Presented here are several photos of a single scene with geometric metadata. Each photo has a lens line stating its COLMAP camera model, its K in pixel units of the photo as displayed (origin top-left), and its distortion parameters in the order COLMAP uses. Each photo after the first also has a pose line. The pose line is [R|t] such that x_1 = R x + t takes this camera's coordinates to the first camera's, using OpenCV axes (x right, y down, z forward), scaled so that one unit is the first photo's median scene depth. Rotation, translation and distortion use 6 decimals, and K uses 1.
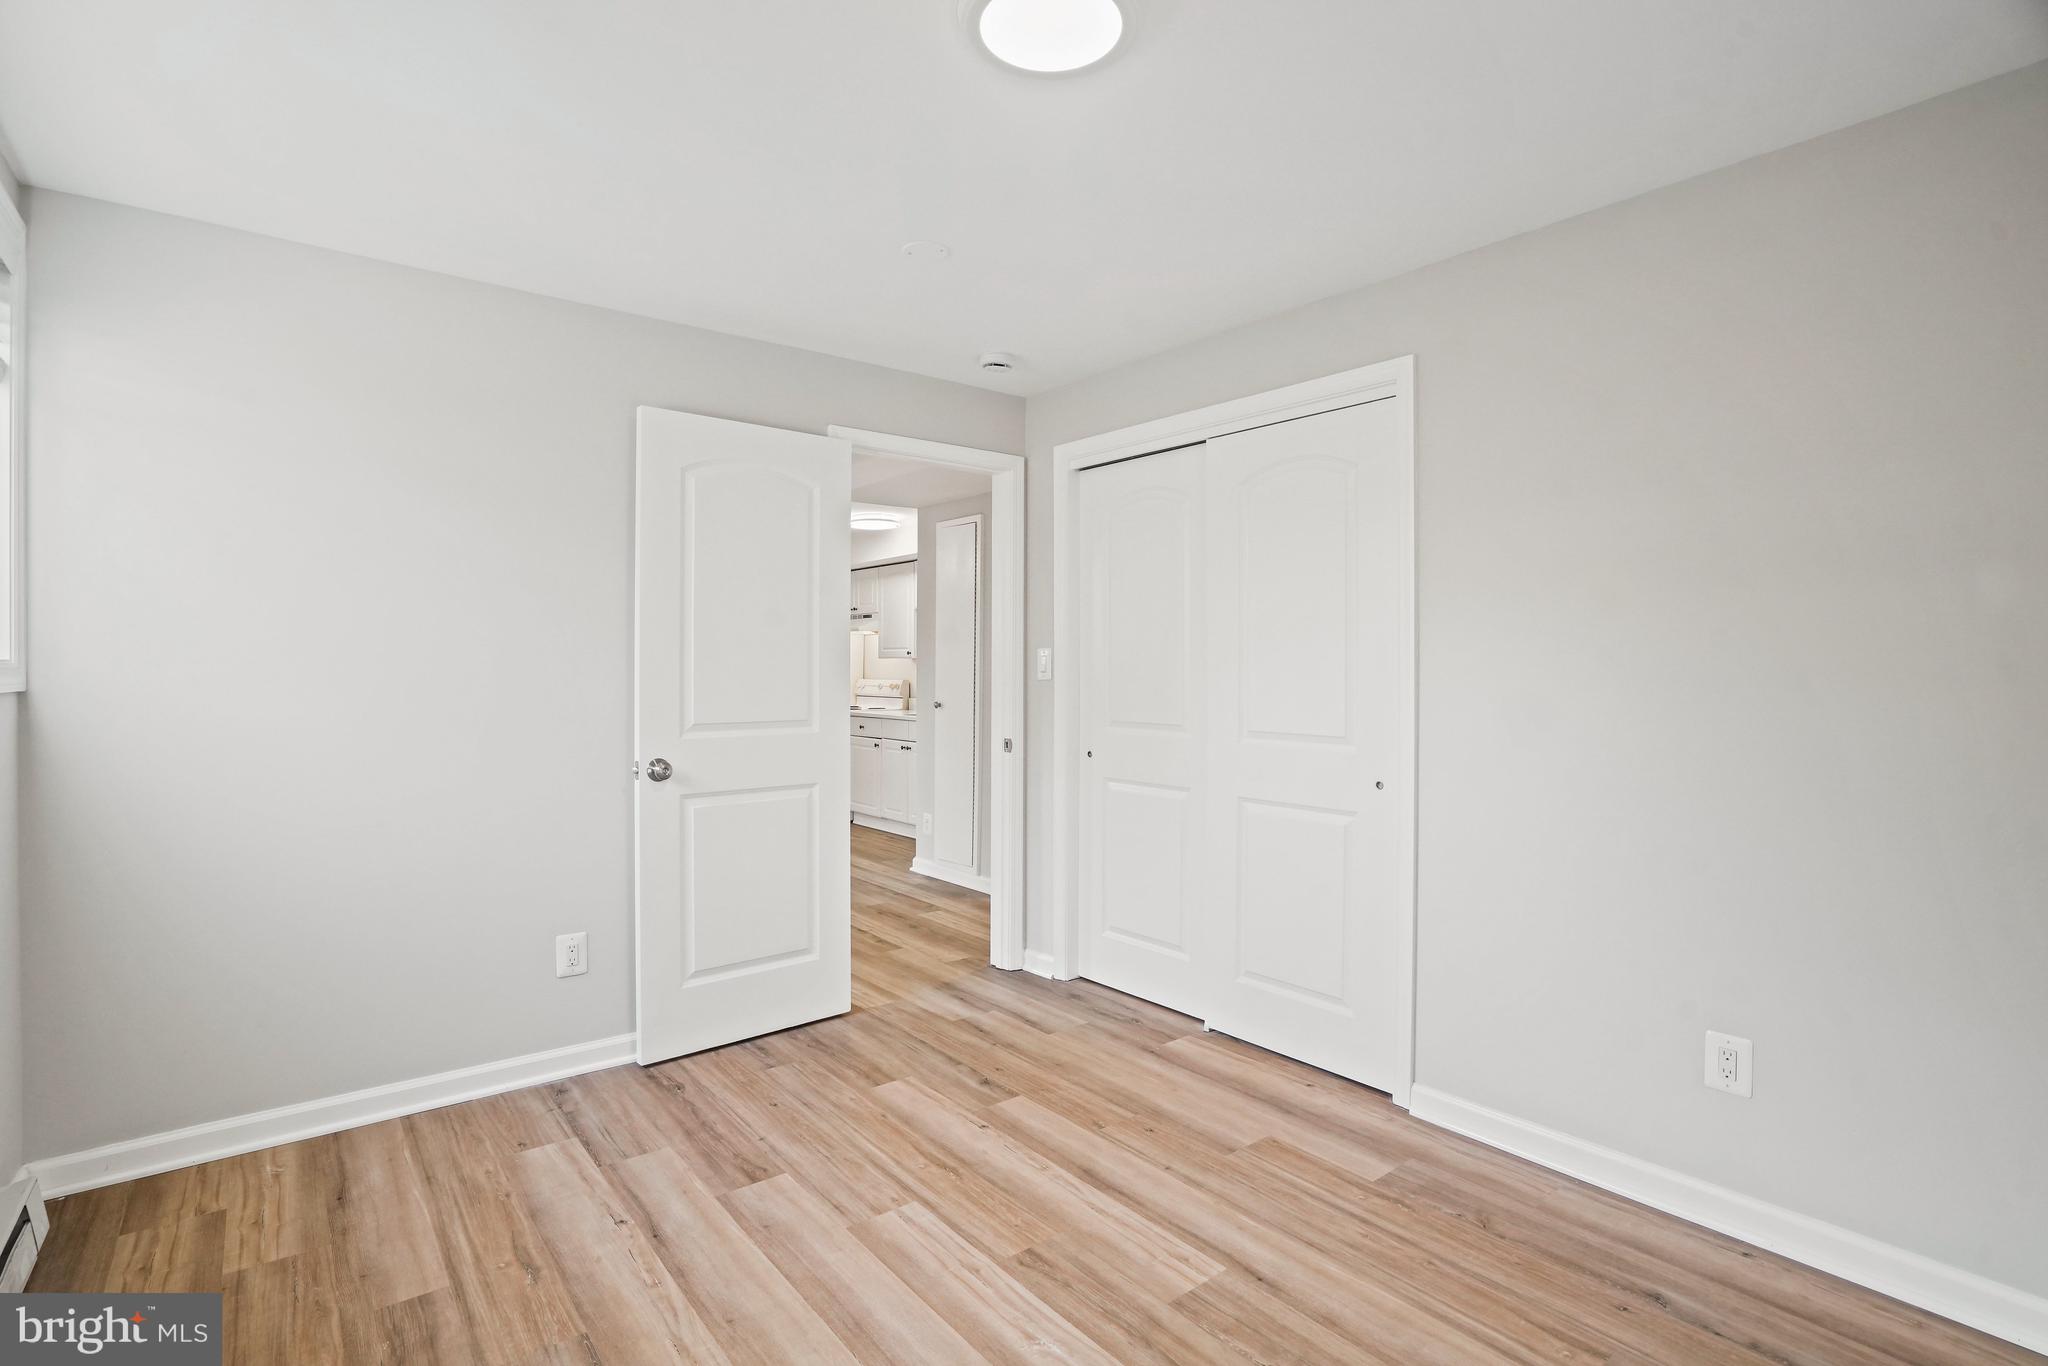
lens RADIAL K [[970.5, 0, 1013.2], [0, 970.5, 686.8], [0, 0, 1]] dist [-0.054935, 0.021281]
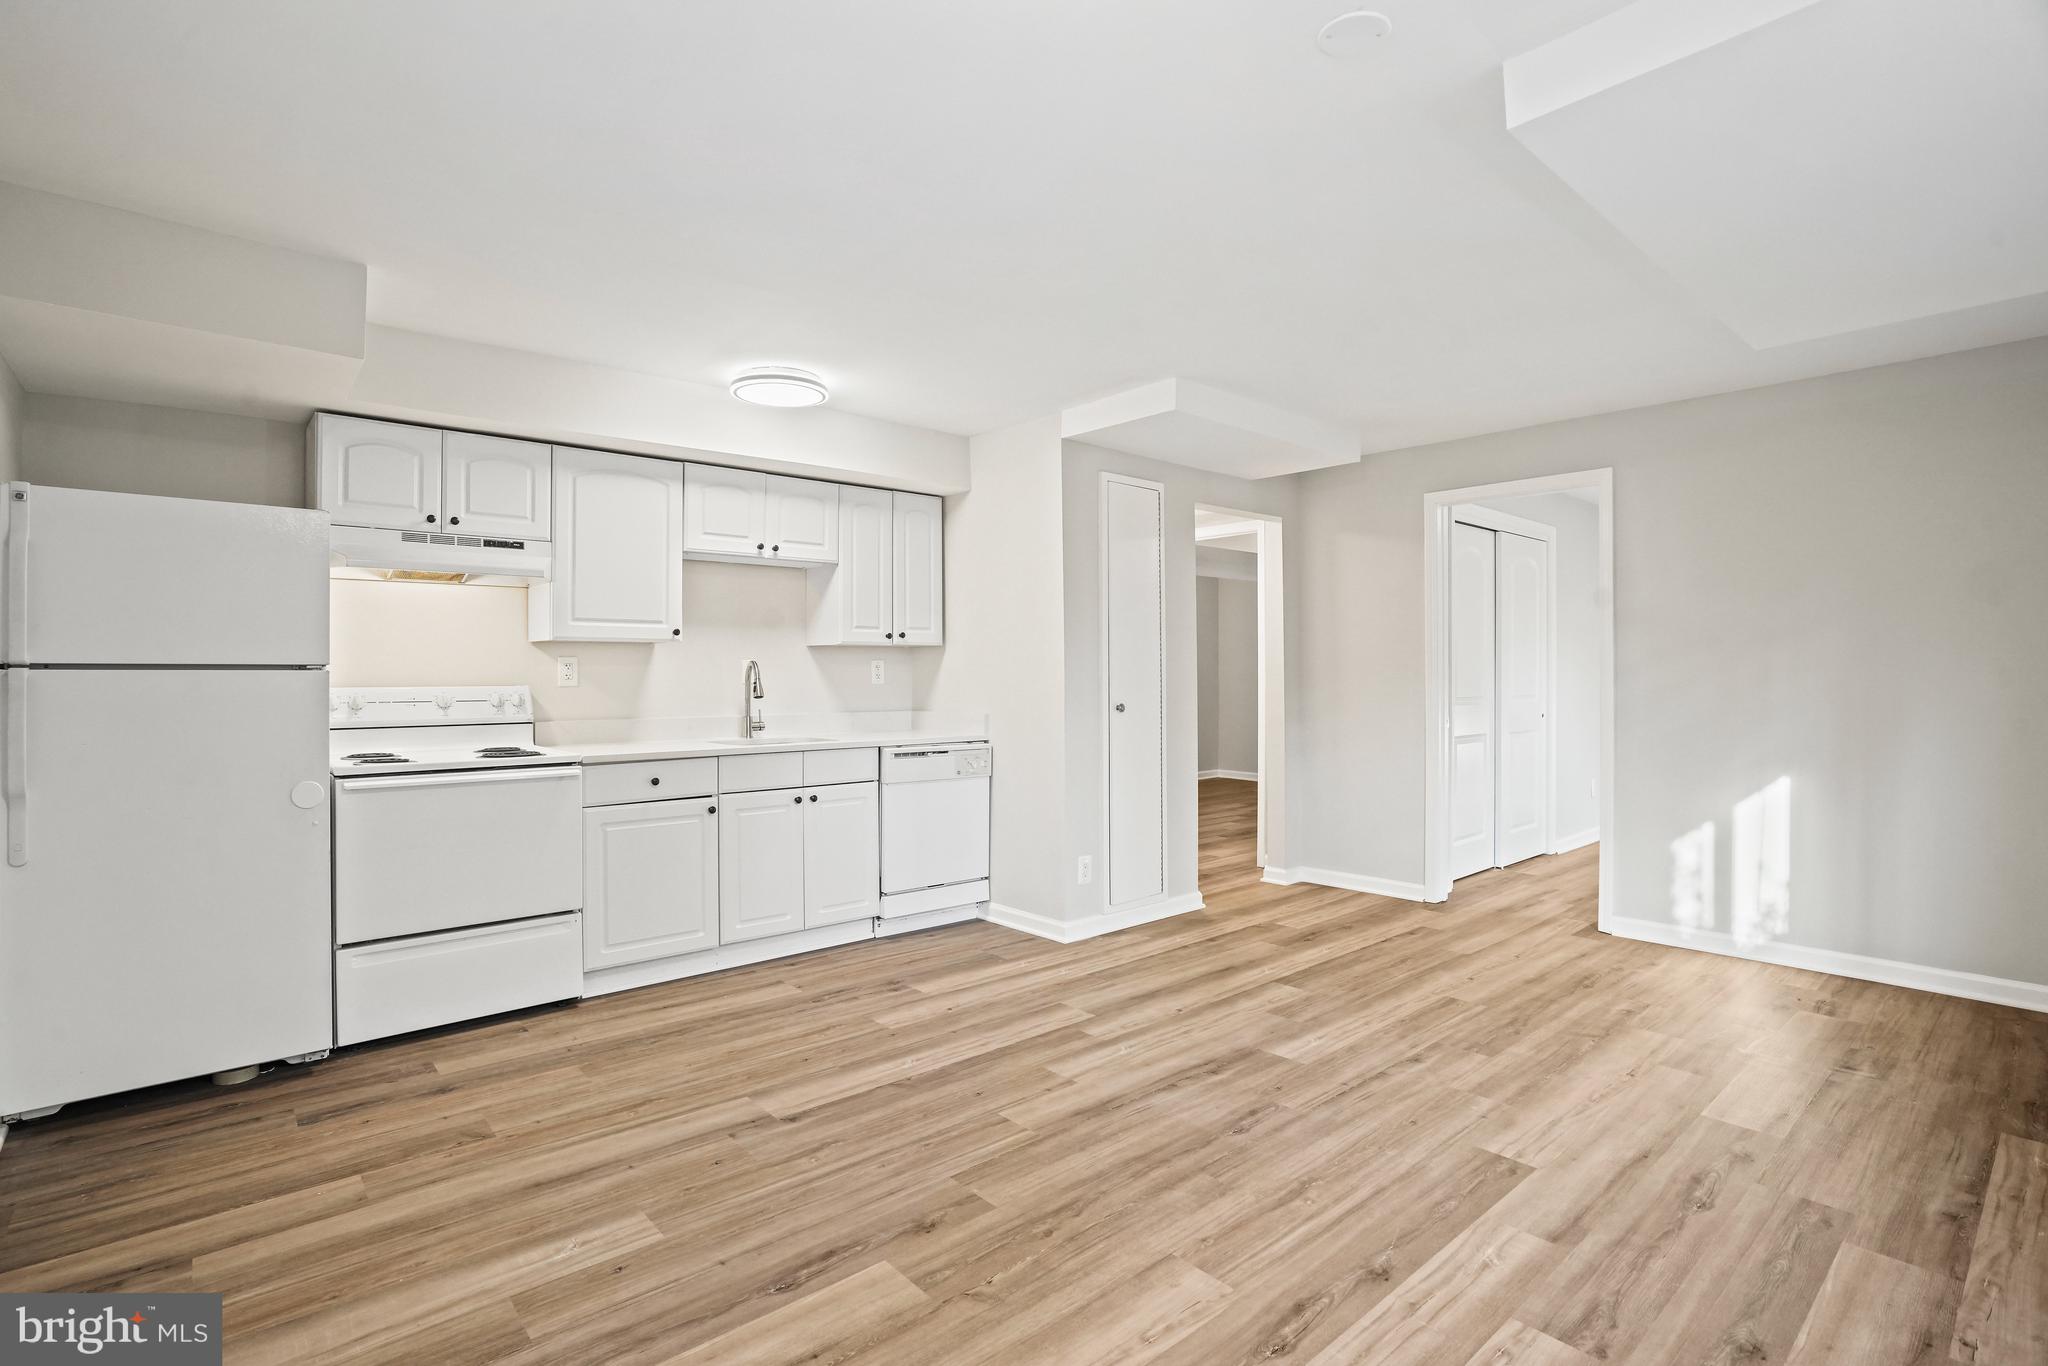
lens RADIAL K [[982.0, 0, 1016.2], [0, 982.0, 669.7], [0, 0, 1]] dist [-0.058853, 0.025448]
pose [[-0.014930, -0.007450, 0.999861, -0.593611], [0.020184, 0.999766, 0.007751, -0.013534], [-0.999685, 0.020296, -0.014776, 0.757572]]
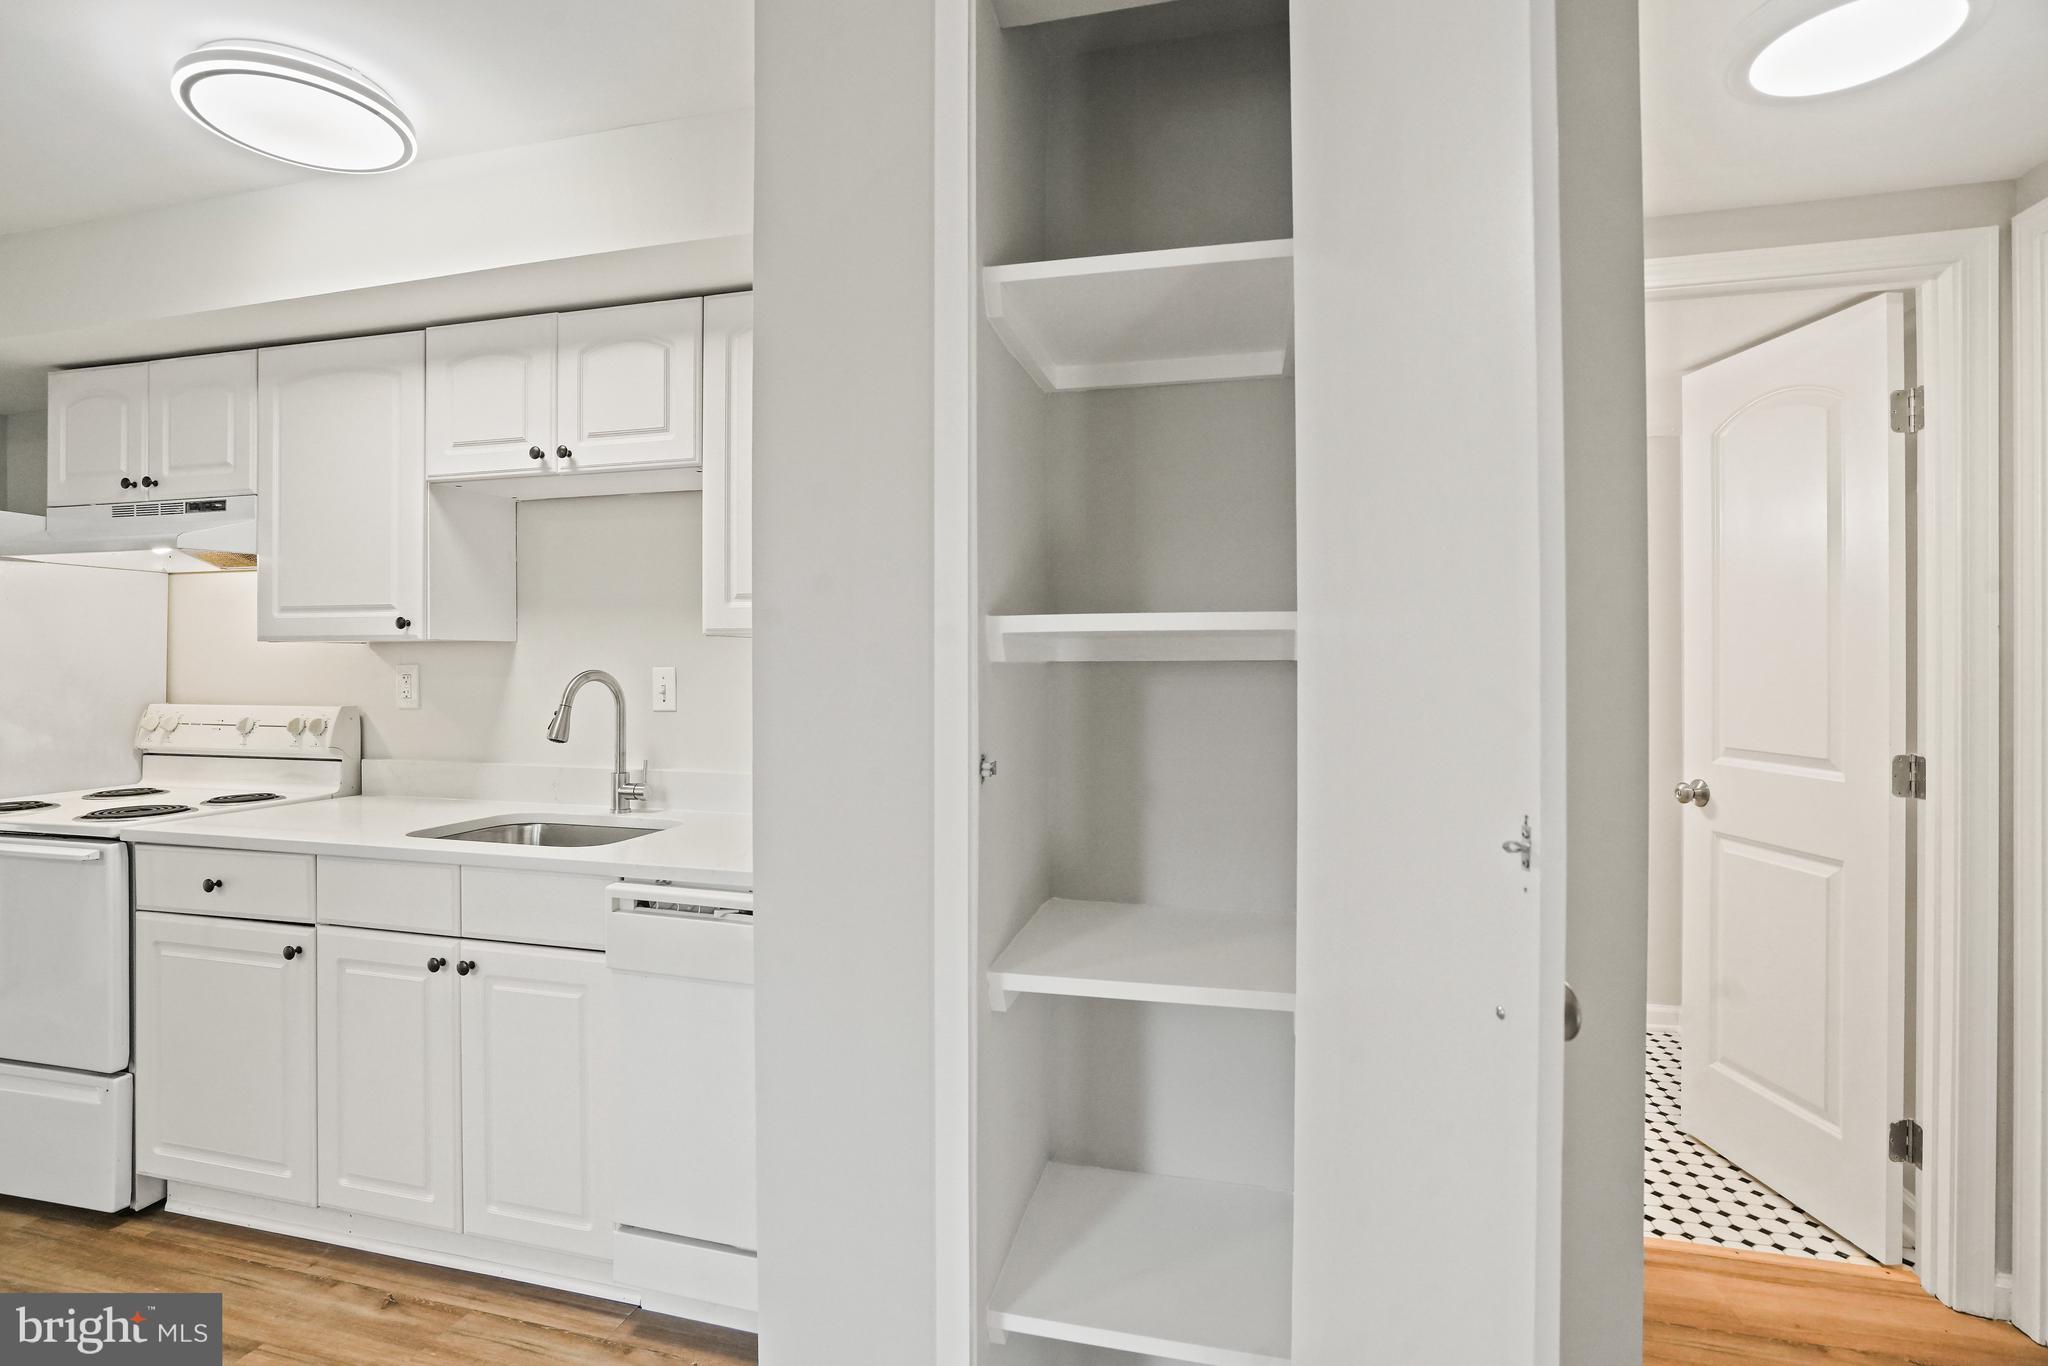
lens RADIAL K [[978.1, 0, 1024.8], [0, 978.1, 663.3], [0, 0, 1]] dist [-0.051478, 0.019026]
pose [[0.815872, -0.012559, 0.578096, -0.110217], [0.020323, 0.999769, -0.006962, -0.014704], [-0.577876, 0.017429, 0.815939, 0.585985]]
